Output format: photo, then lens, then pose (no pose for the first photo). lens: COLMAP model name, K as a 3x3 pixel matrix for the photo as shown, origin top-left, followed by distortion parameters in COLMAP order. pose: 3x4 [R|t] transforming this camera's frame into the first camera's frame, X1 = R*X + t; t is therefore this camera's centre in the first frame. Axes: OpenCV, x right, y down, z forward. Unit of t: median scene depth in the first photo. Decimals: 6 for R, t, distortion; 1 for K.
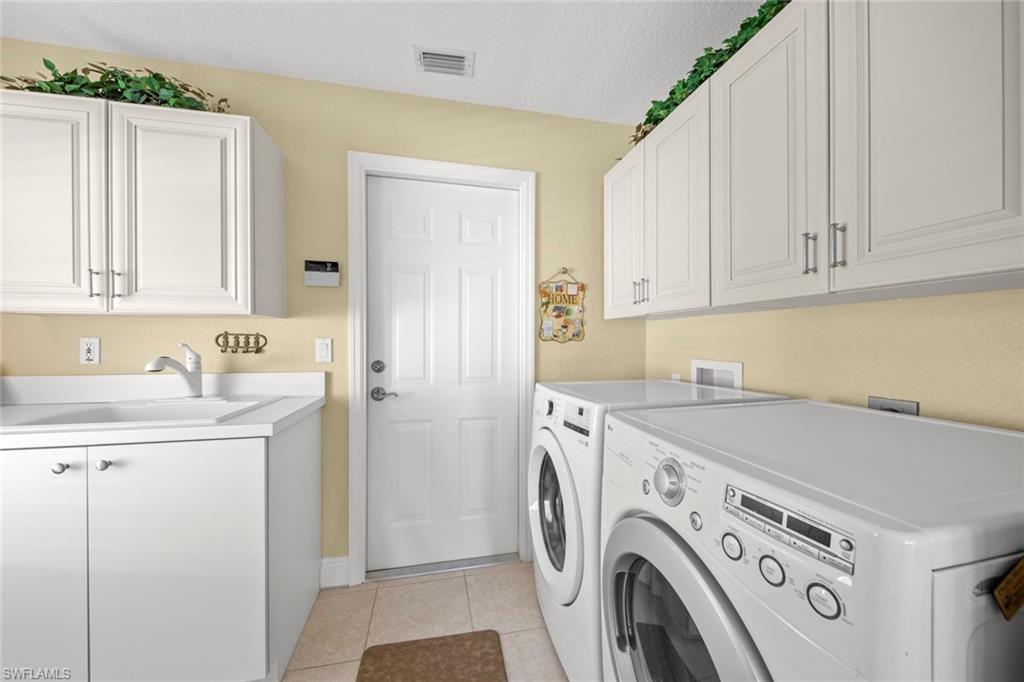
lens RADIAL K [[378.5, 0, 510.5], [0, 378.5, 339.0], [0, 0, 1]] dist [0.002198, 0.000048]
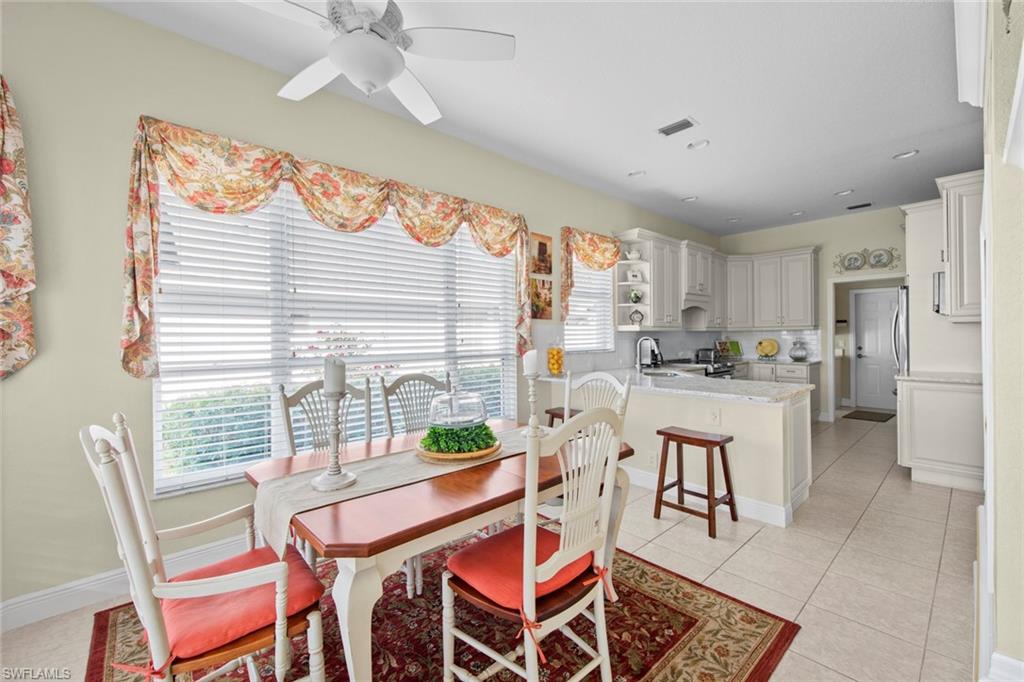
lens RADIAL K [[428.0, 0, 509.4], [0, 428.0, 338.2], [0, 0, 1]] dist [0.007267, -0.004314]
pose [[0.505582, -0.001911, -0.862777, 1.530172], [0.004815, 0.999988, 0.000606, -0.041748], [0.862765, -0.004460, 0.505585, -4.052489]]
